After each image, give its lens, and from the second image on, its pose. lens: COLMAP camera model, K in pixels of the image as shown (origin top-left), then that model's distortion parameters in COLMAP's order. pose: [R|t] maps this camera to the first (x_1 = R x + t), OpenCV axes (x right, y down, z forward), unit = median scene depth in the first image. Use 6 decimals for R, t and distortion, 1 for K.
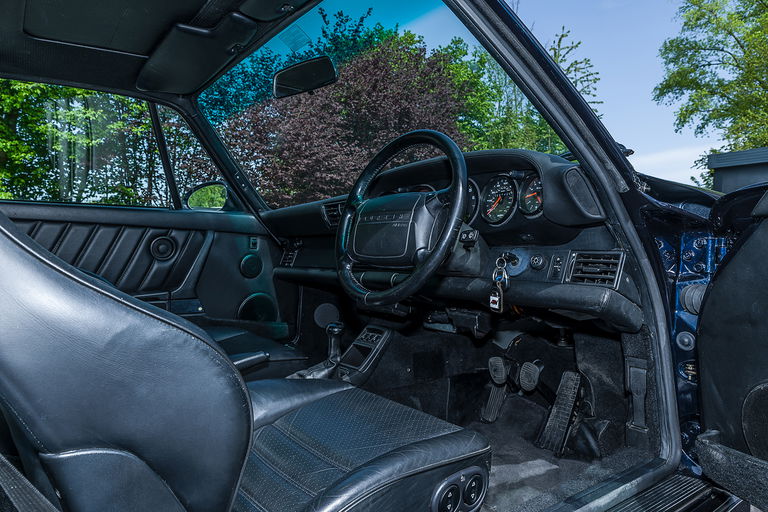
lens RADIAL K [[496.6, 0, 384.0], [0, 496.6, 256.0], [0, 0, 1]] dist [-0.005065, 0.000424]
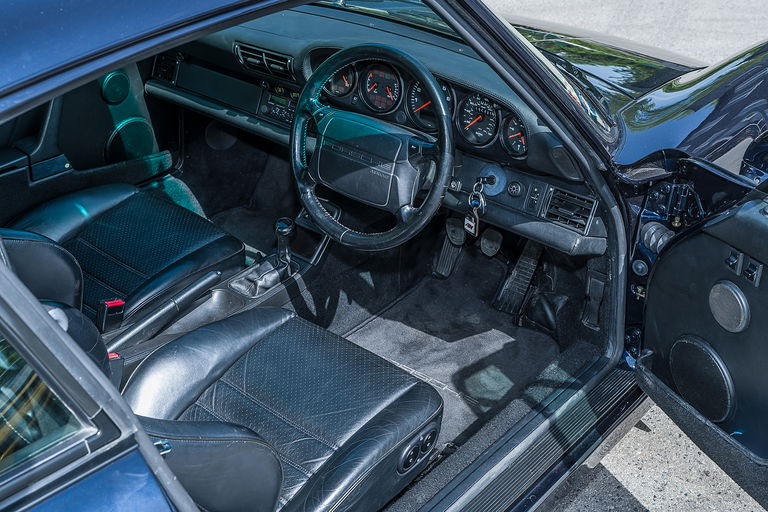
lens RADIAL K [[874.4, 0, 384.0], [0, 874.4, 256.0], [0, 0, 1]] dist [-0.017511, 0.005147]
pose [[0.978998, -0.094707, 0.180536, -0.257549], [-0.005036, 0.874043, 0.485823, -0.688416], [-0.203807, -0.476529, 0.855209, -0.462461]]
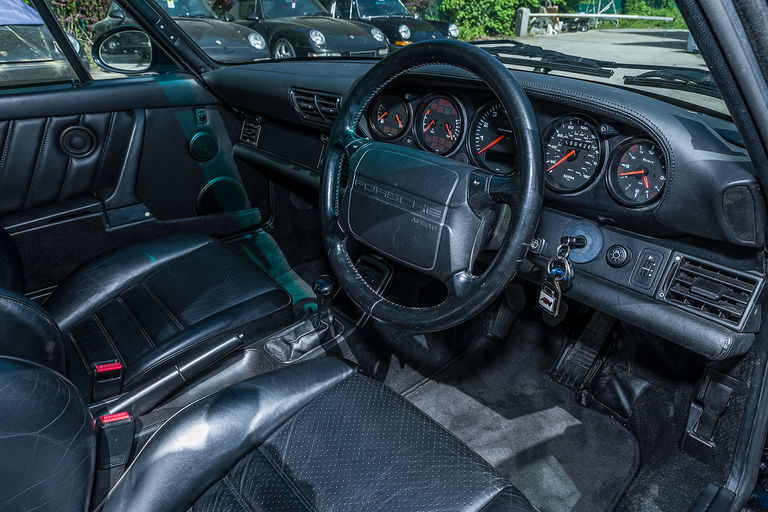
lens RADIAL K [[496.6, 0, 384.0], [0, 496.6, 256.0], [0, 0, 1]] dist [-0.005065, 0.000424]
pose [[0.998342, -0.035266, 0.045495, -0.047578], [0.012504, 0.904347, 0.426614, -0.281443], [-0.056189, -0.425338, 0.903289, 0.382739]]
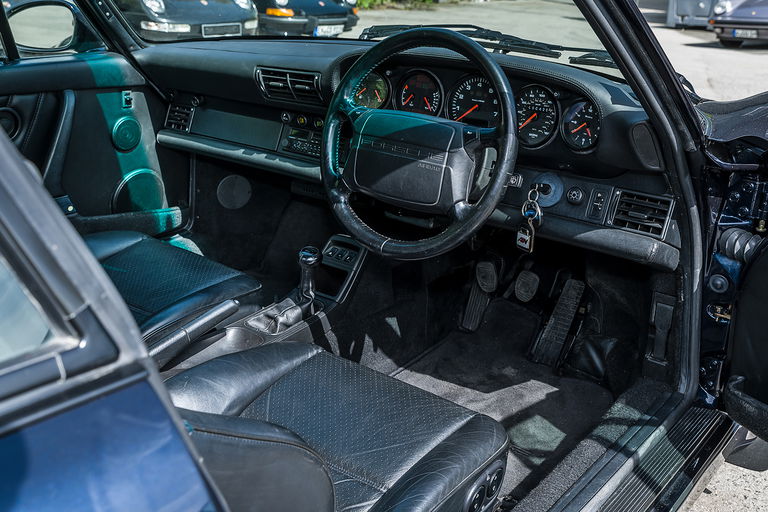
lens RADIAL K [[779.8, 0, 384.0], [0, 779.8, 256.0], [0, 0, 1]] dist [-0.017952, 0.007784]
pose [[0.972519, -0.067703, 0.222763, -0.318174], [-0.010909, 0.942485, 0.334070, -0.332587], [-0.232568, -0.327320, 0.915846, -0.197672]]
